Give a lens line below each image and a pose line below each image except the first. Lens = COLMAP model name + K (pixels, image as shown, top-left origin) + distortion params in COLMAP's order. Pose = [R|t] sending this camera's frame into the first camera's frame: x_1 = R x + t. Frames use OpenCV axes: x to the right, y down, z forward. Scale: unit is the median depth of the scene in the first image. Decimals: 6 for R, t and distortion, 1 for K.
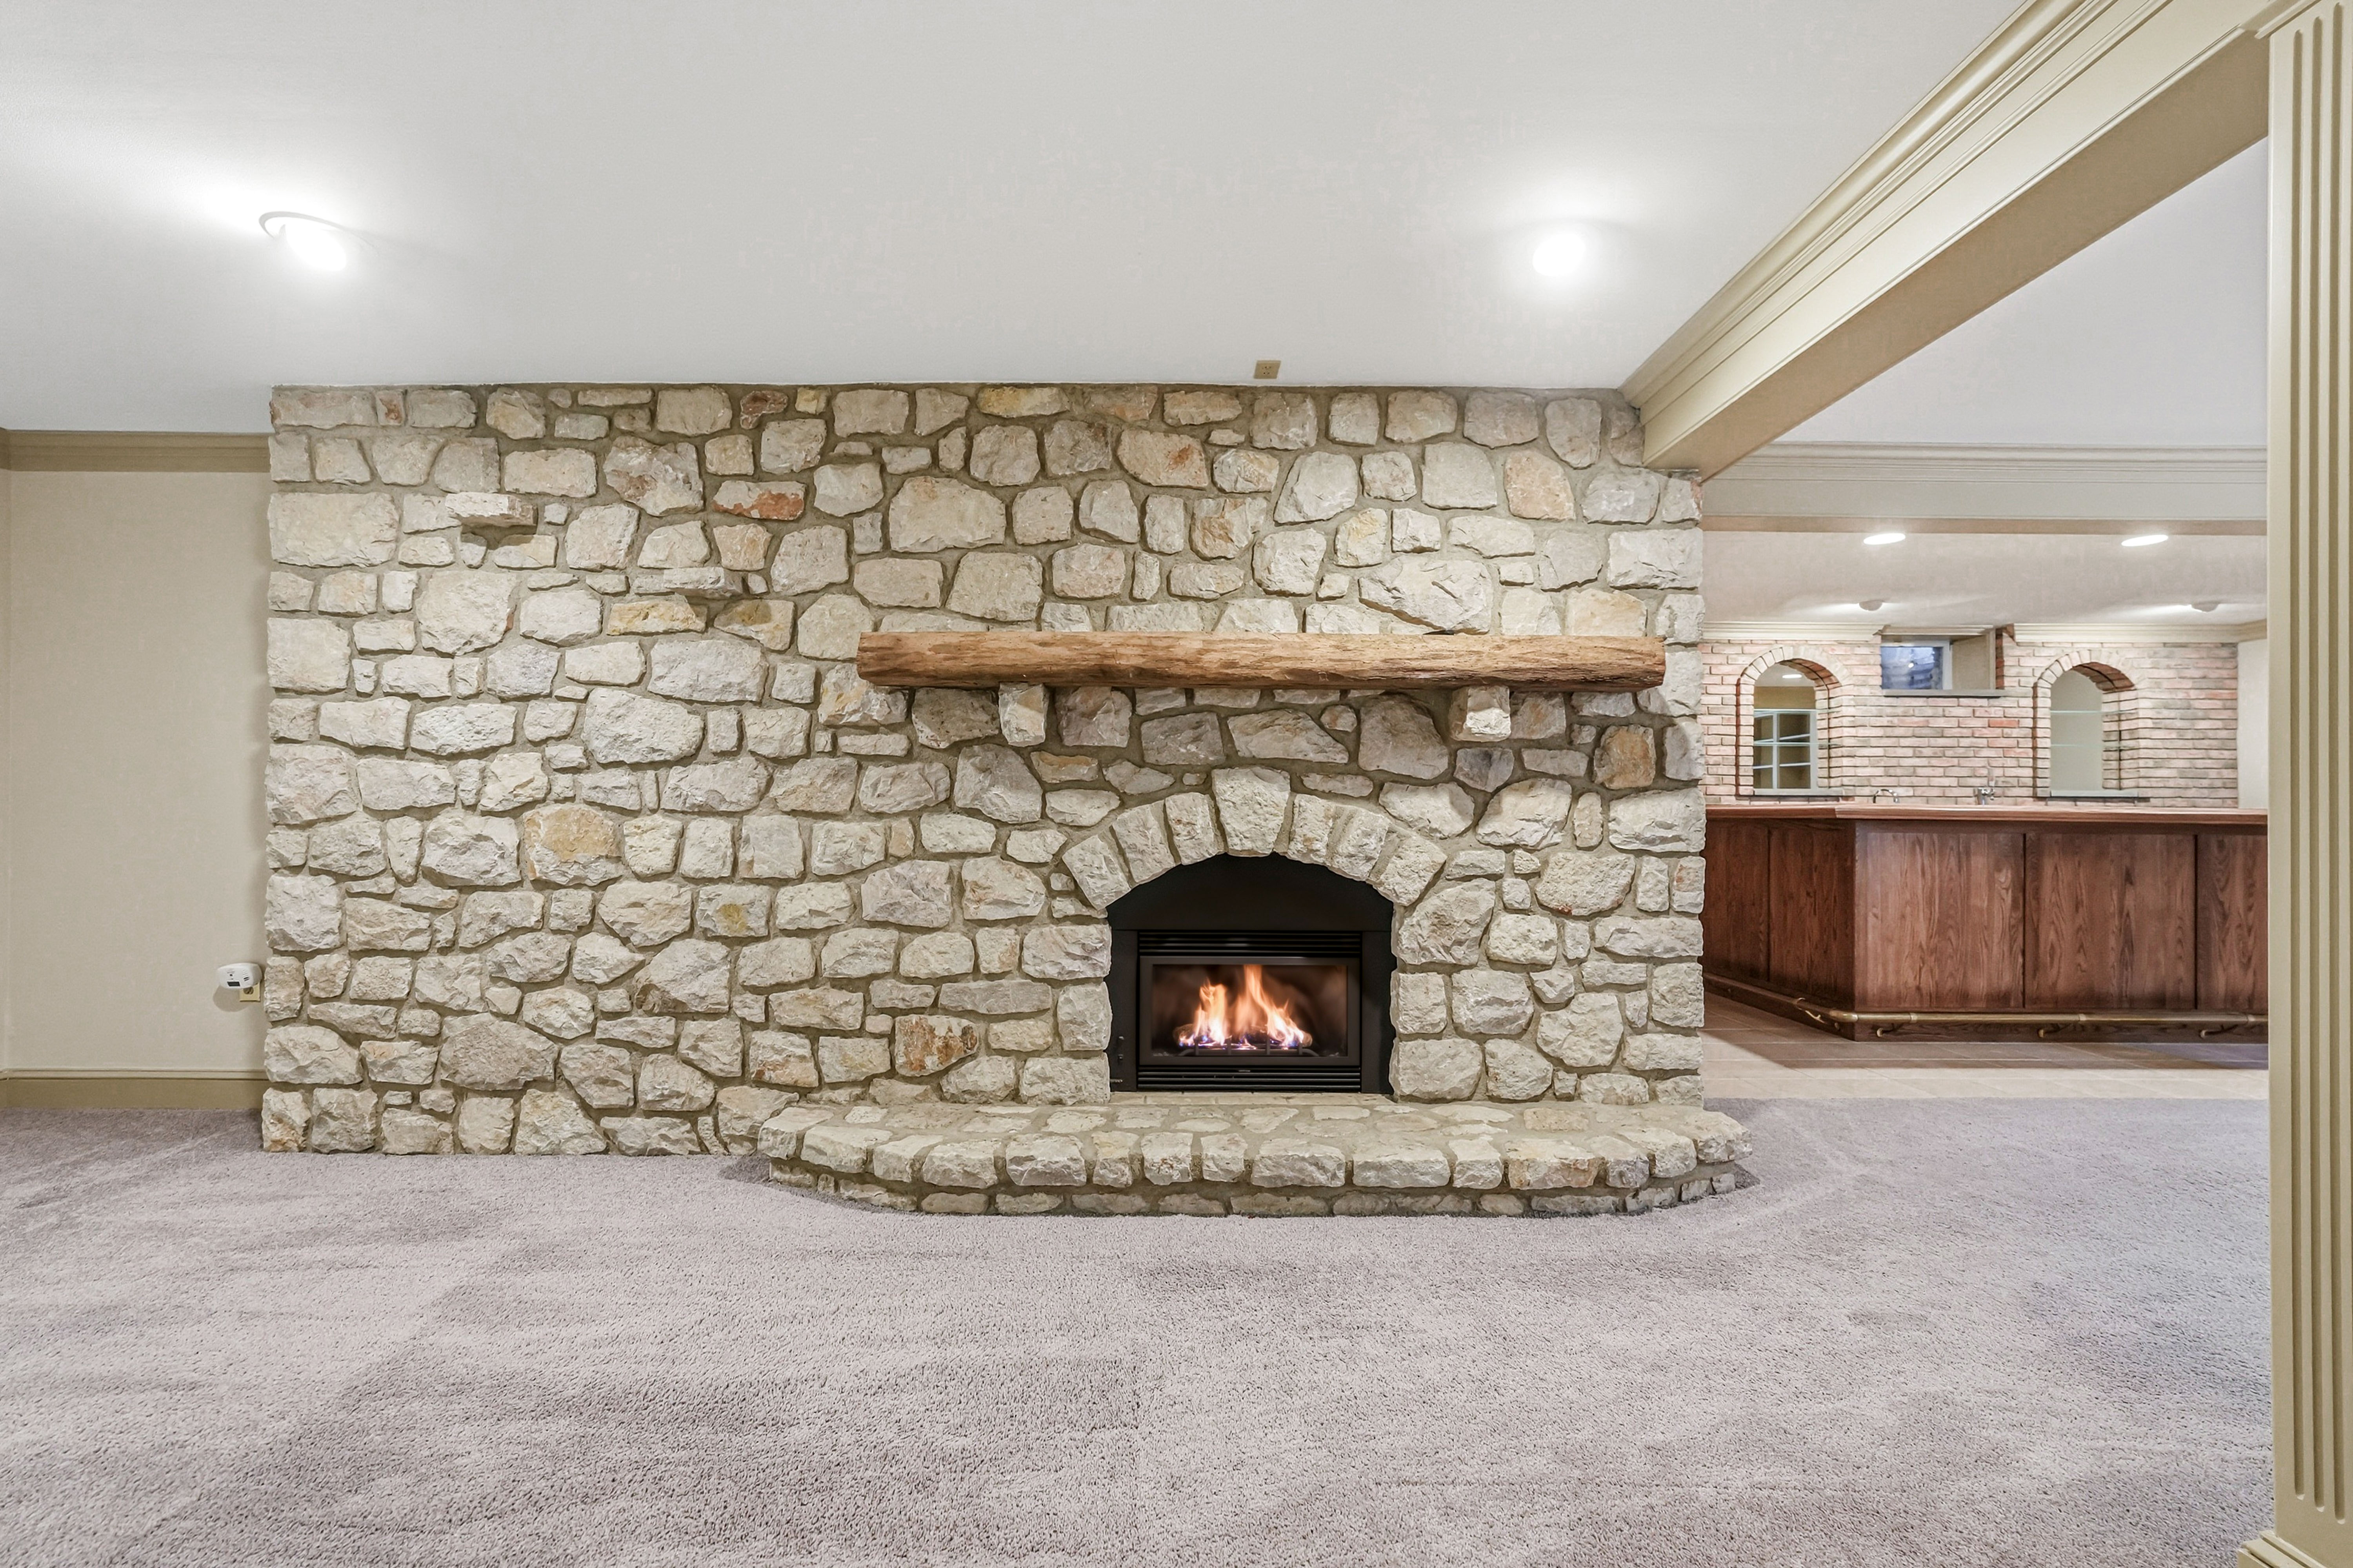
lens RADIAL K [[1010.6, 0, 1170.5], [0, 1010.6, 801.7], [0, 0, 1]] dist [-0.015072, 0.006187]
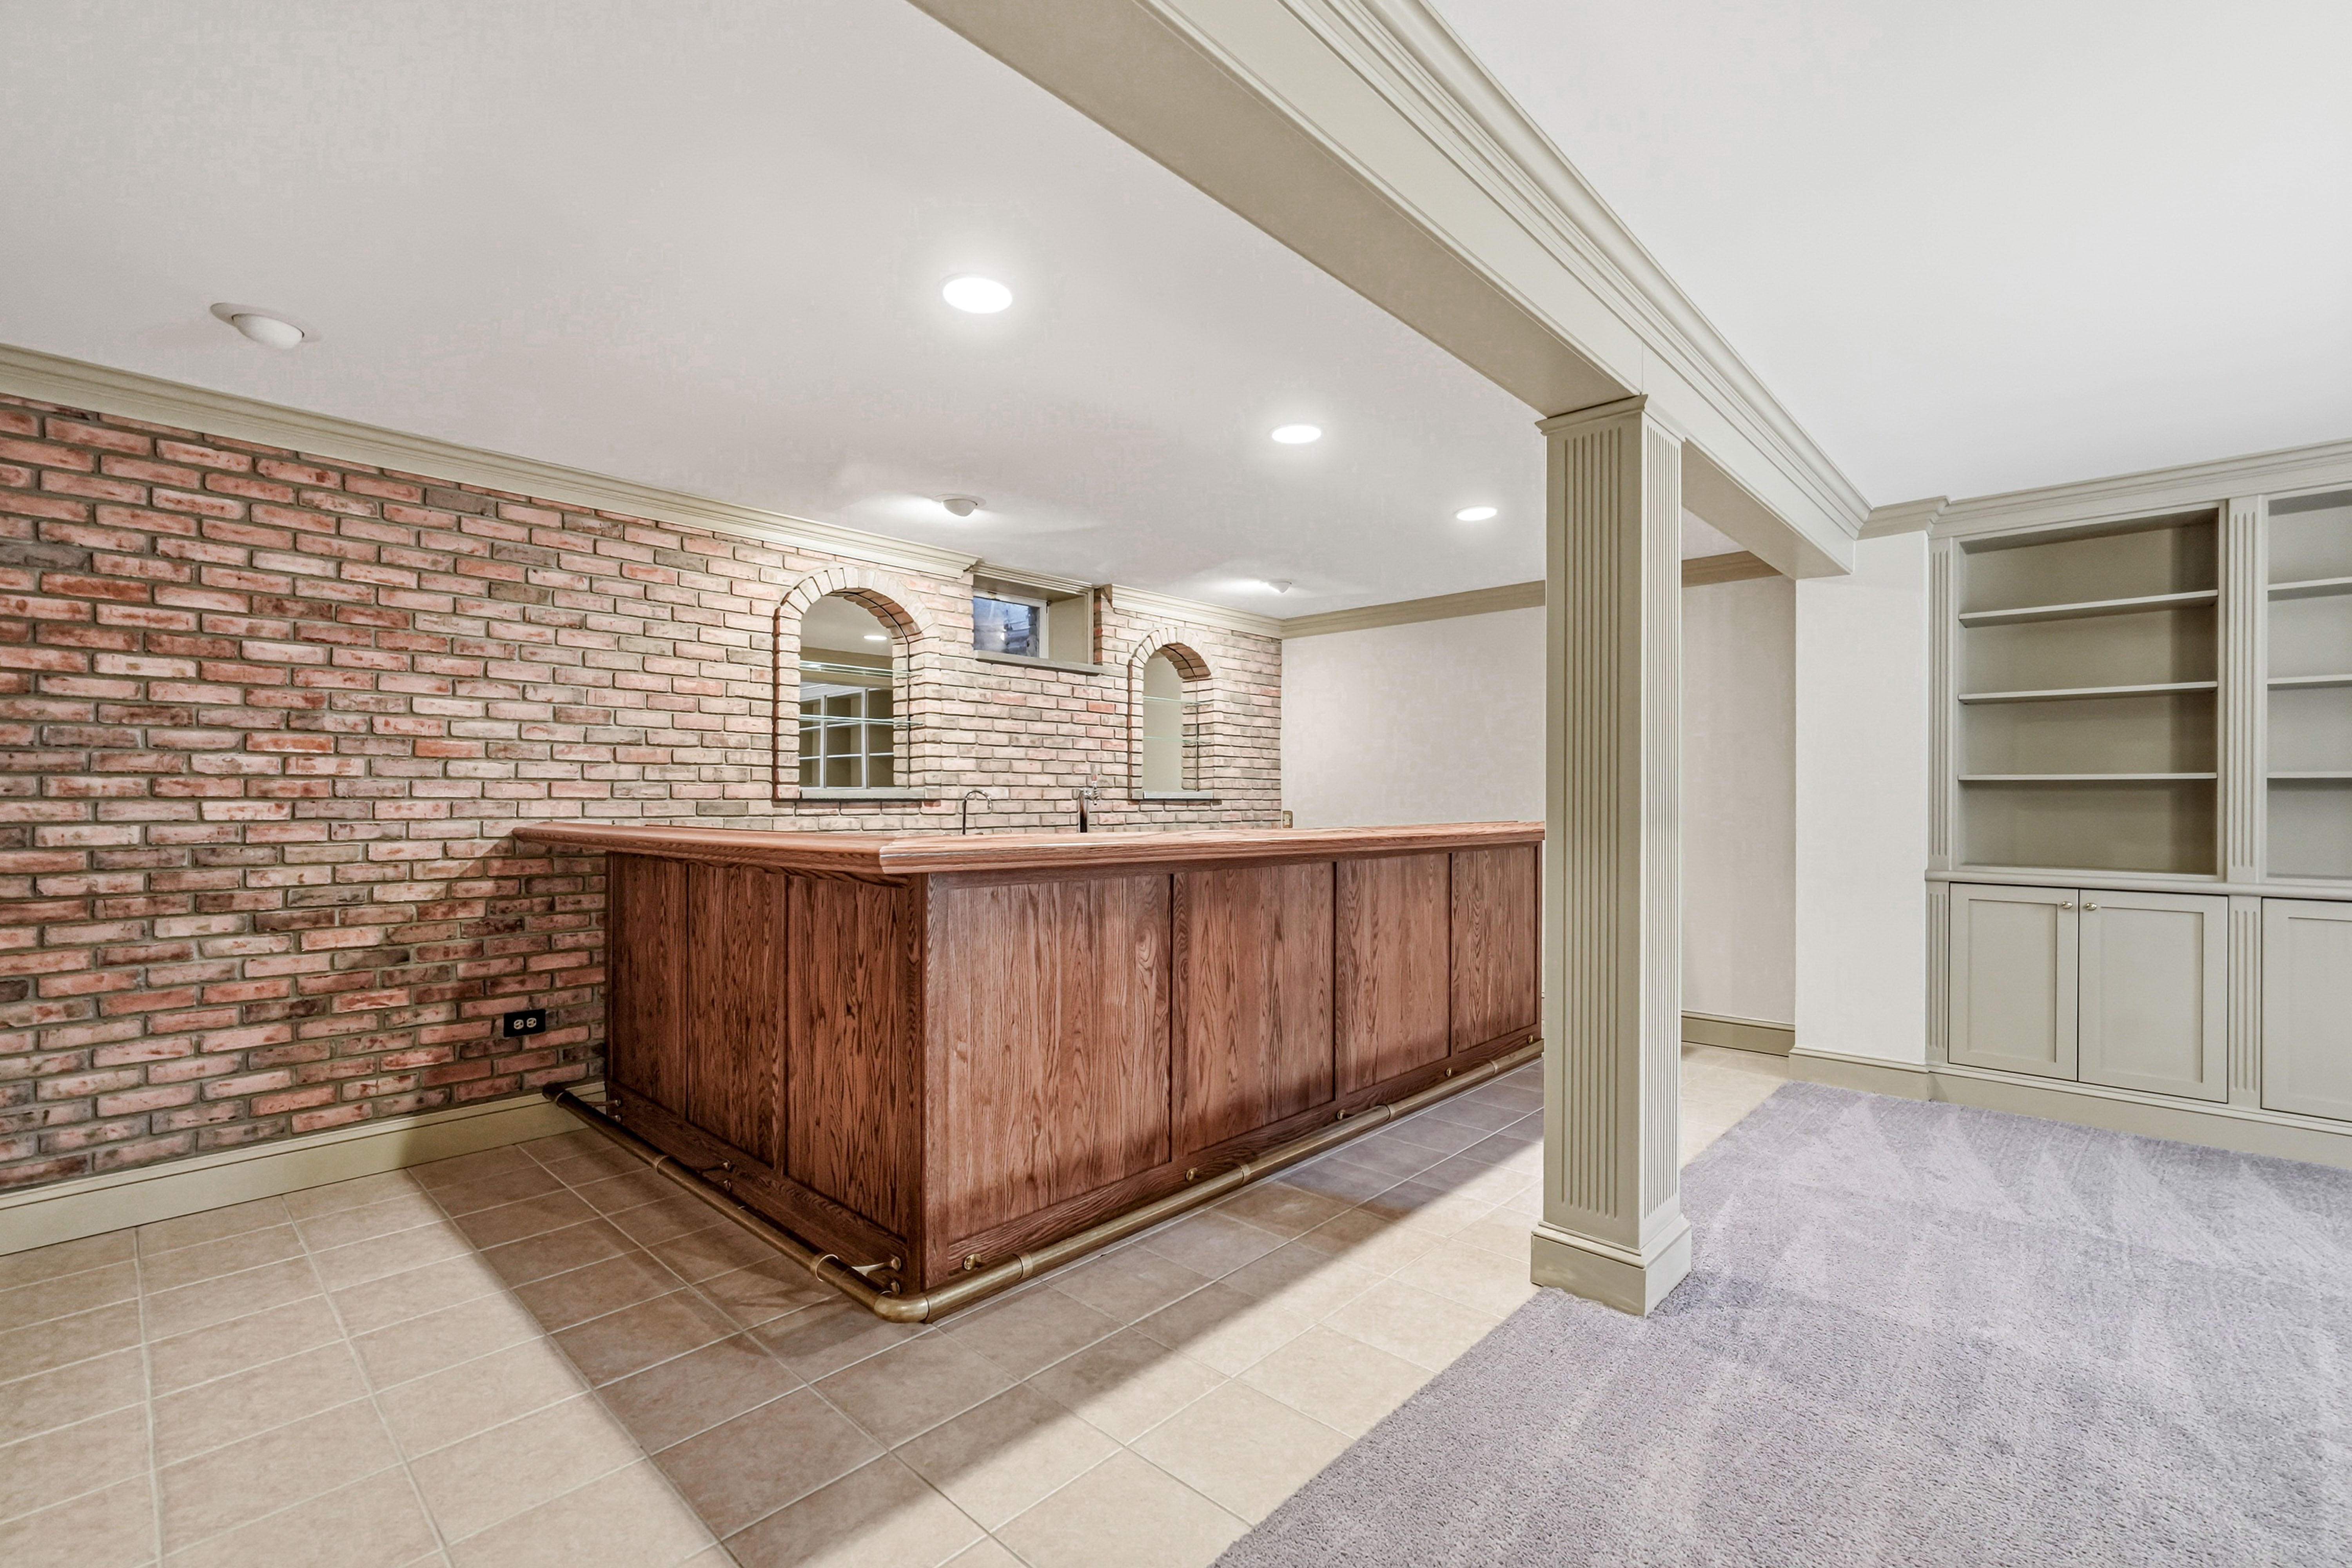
lens RADIAL K [[1010.3, 0, 1170.0], [0, 1010.3, 801.7], [0, 0, 1]] dist [-0.015072, 0.006187]
pose [[0.690805, -0.006303, 0.723014, 0.287182], [-0.003426, 0.999922, 0.011990, -0.013189], [-0.723033, -0.010759, 0.690729, 0.405095]]
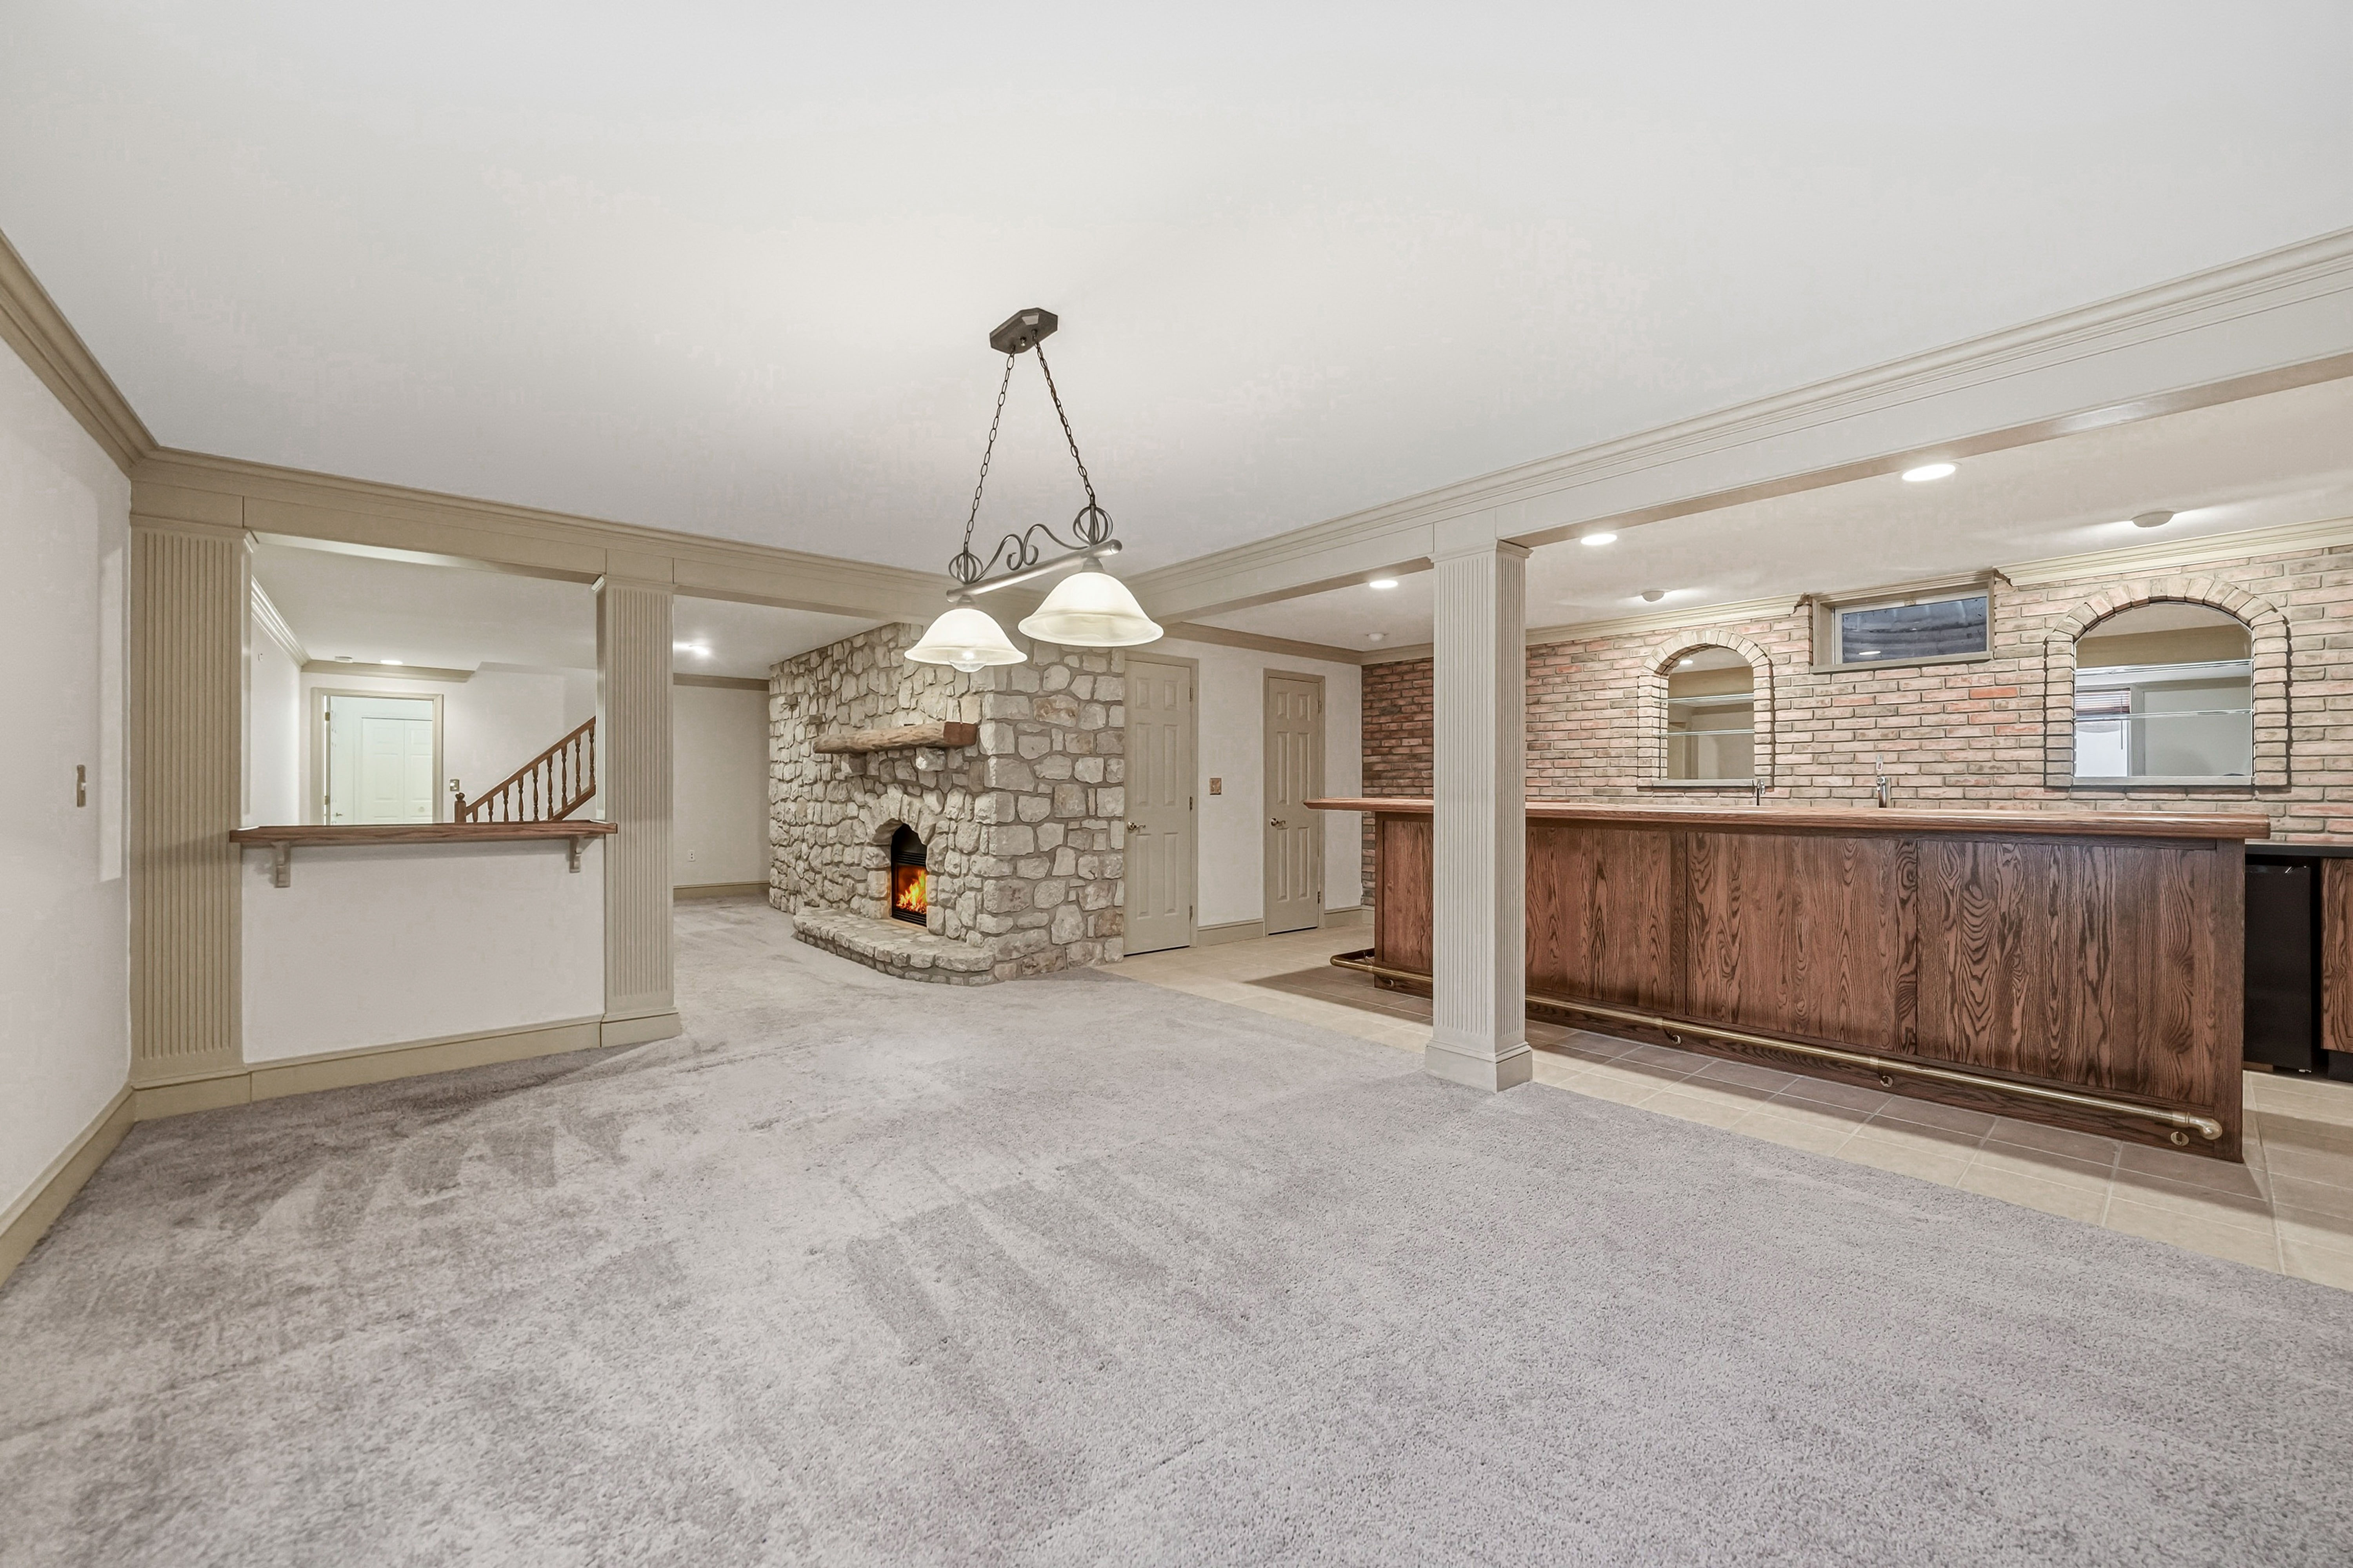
lens RADIAL K [[920.1, 0, 1176.5], [0, 920.1, 784.0], [0, 0, 1]] dist [-0.001842, -0.000139]
pose [[0.645789, -0.007057, -0.763483, 0.969827], [0.007104, 0.999970, -0.003234, -0.009174], [0.763483, -0.003336, 0.645820, 0.047946]]
